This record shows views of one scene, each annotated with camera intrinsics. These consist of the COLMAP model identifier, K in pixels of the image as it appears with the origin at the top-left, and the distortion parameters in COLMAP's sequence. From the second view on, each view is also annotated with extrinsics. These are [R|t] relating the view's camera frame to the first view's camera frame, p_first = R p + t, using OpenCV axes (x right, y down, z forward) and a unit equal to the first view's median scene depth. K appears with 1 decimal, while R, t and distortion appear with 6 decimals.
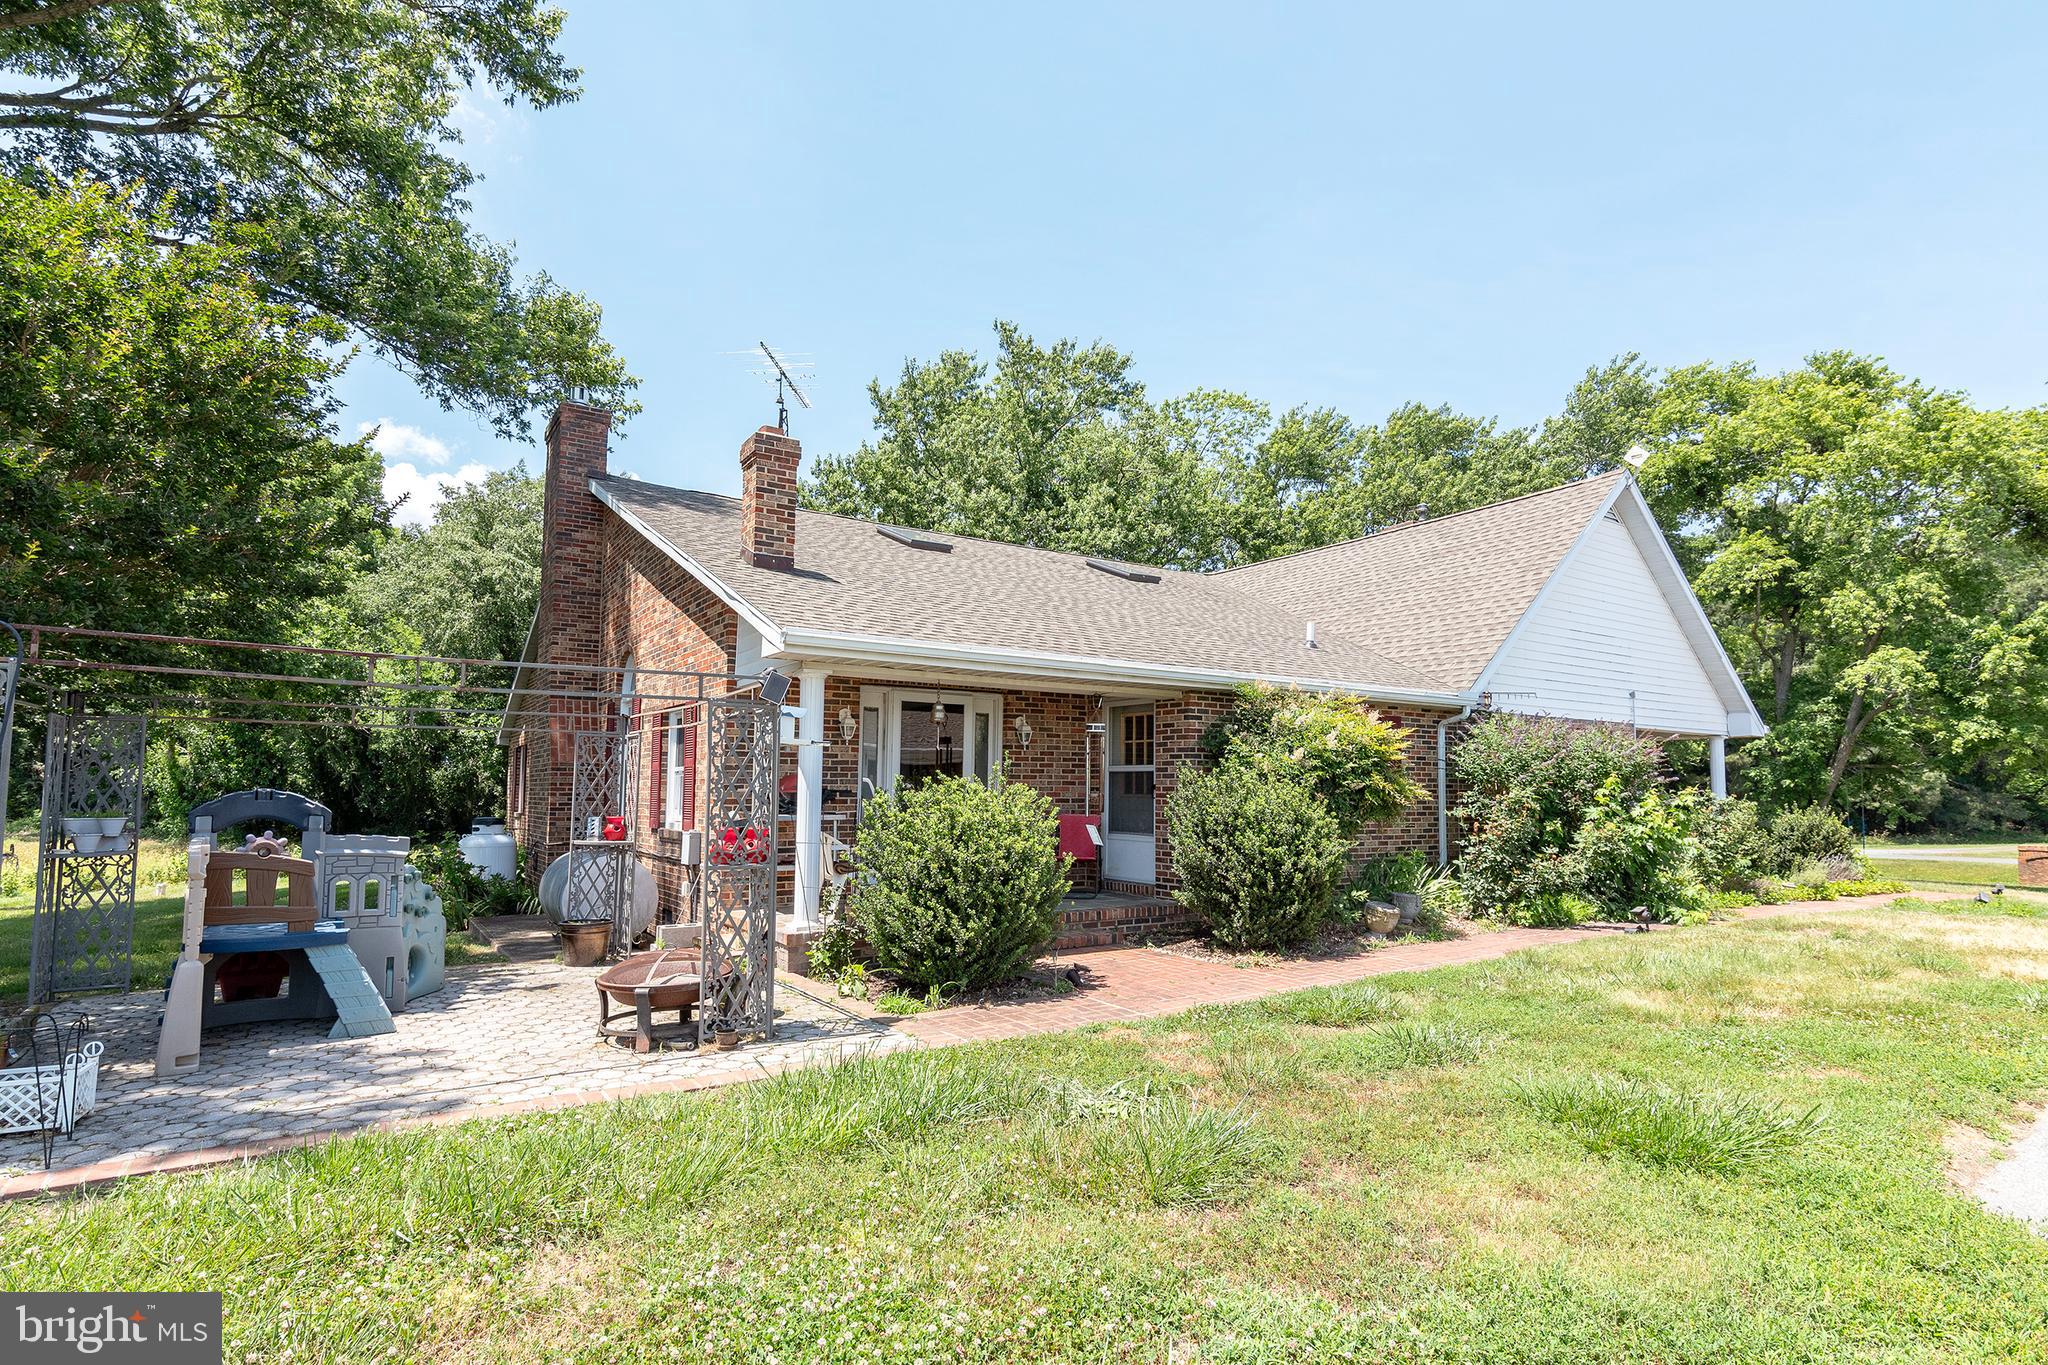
lens RADIAL K [[1073.4, 0, 1024.0], [0, 1073.4, 682.5], [0, 0, 1]] dist [0.000895, 0.000055]
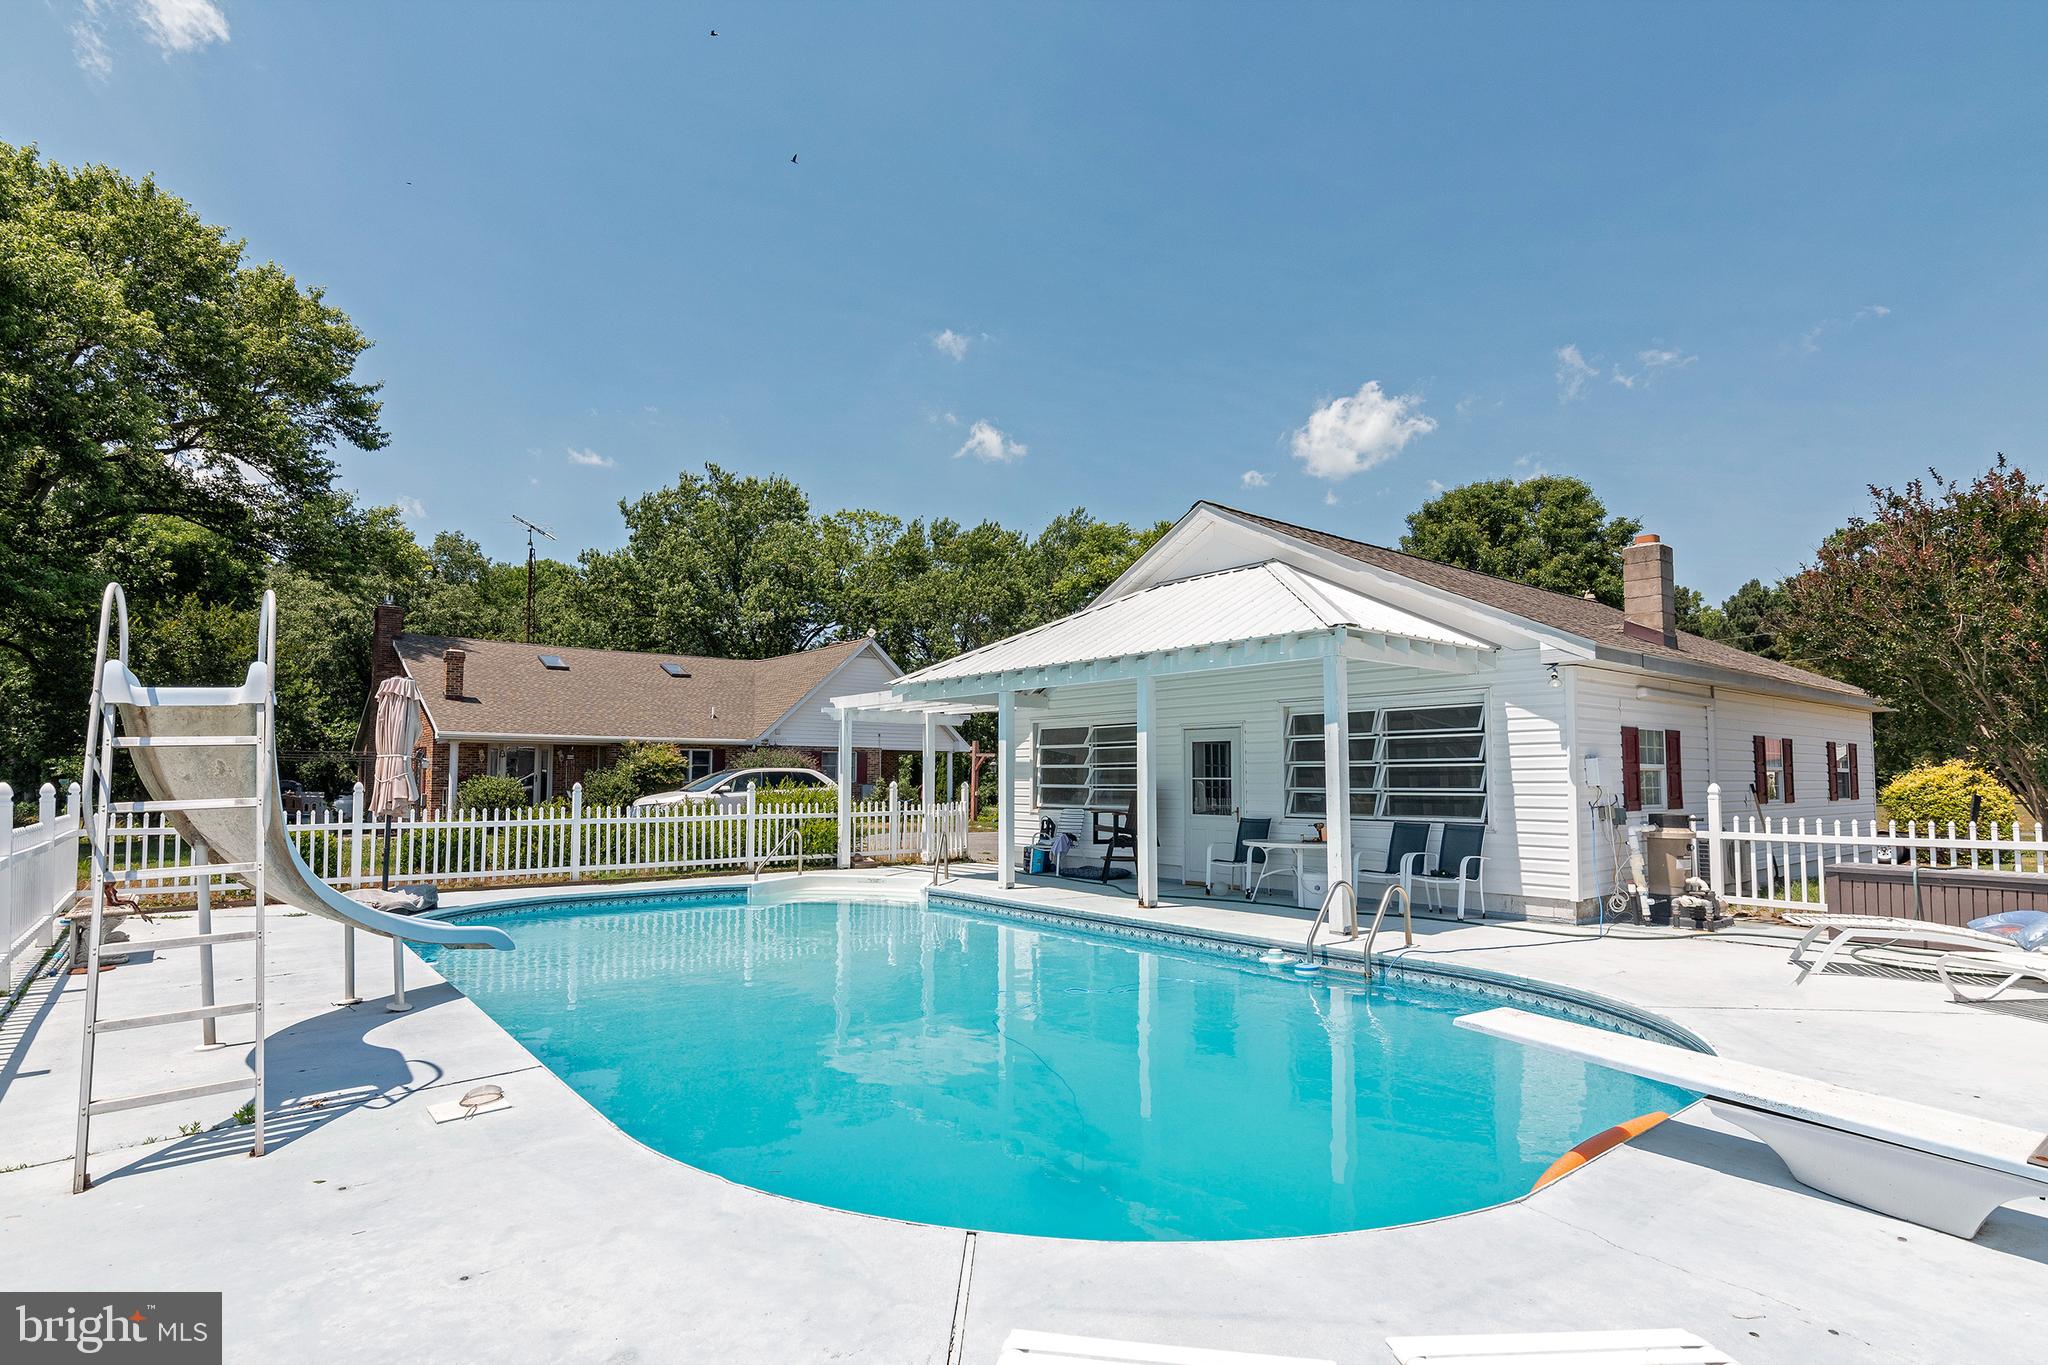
lens RADIAL K [[1014.0, 0, 1024.0], [0, 1014.0, 682.5], [0, 0, 1]] dist [0.001059, 0.000074]
pose [[0.991939, 0.002832, 0.126683, 0.233270], [-0.004754, 0.999878, 0.014876, -0.050716], [-0.126625, -0.015358, 0.991832, -0.466615]]
